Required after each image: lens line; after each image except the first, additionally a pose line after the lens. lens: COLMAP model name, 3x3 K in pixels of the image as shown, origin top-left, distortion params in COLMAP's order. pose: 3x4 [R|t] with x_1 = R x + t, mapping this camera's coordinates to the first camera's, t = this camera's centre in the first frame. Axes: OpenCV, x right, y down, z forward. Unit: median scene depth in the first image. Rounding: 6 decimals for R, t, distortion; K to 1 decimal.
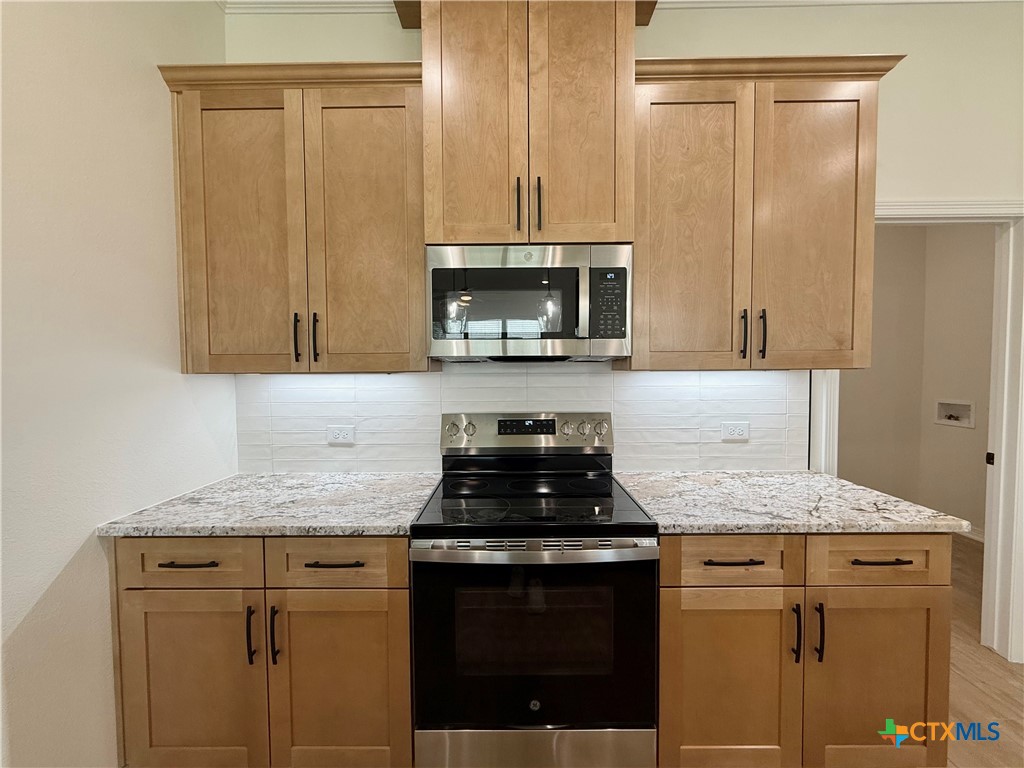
lens RADIAL K [[409.0, 0, 509.6], [0, 409.0, 384.0], [0, 0, 1]] dist [-0.002534, -0.000253]
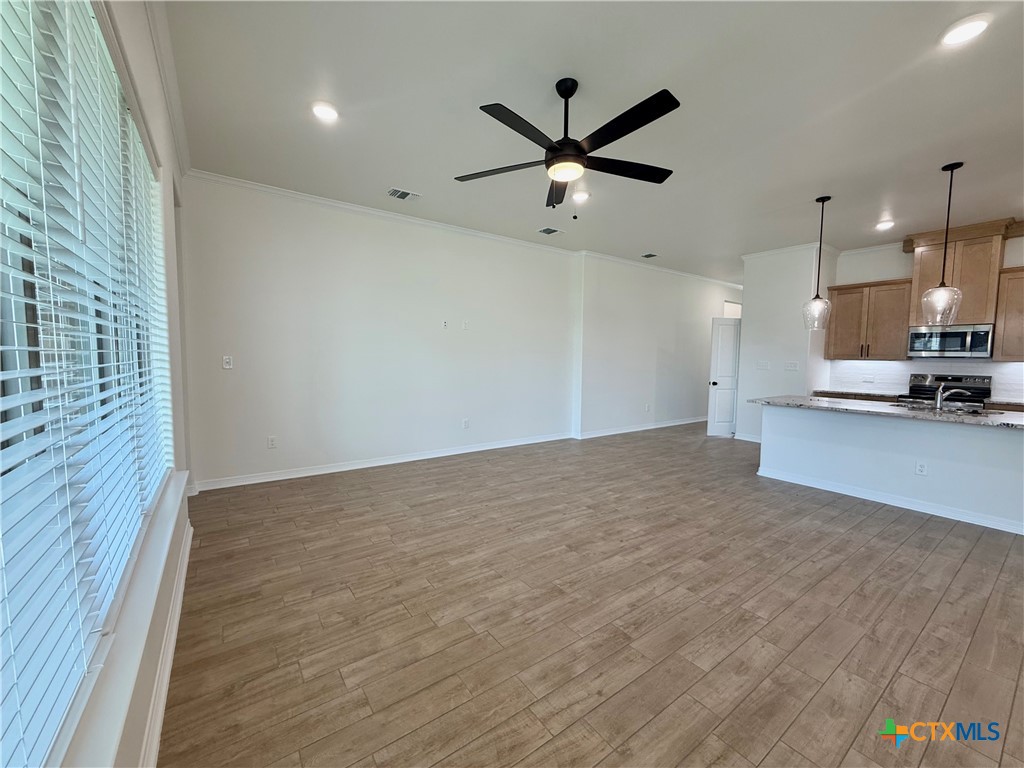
lens RADIAL K [[409.0, 0, 513.7], [0, 409.0, 384.5], [0, 0, 1]] dist [-0.002534, -0.000253]
pose [[0.586949, 0.067438, -0.806811, 0.701047], [-0.046040, 0.997693, 0.049899, 0.168713], [0.808314, 0.007857, 0.588699, -4.016243]]
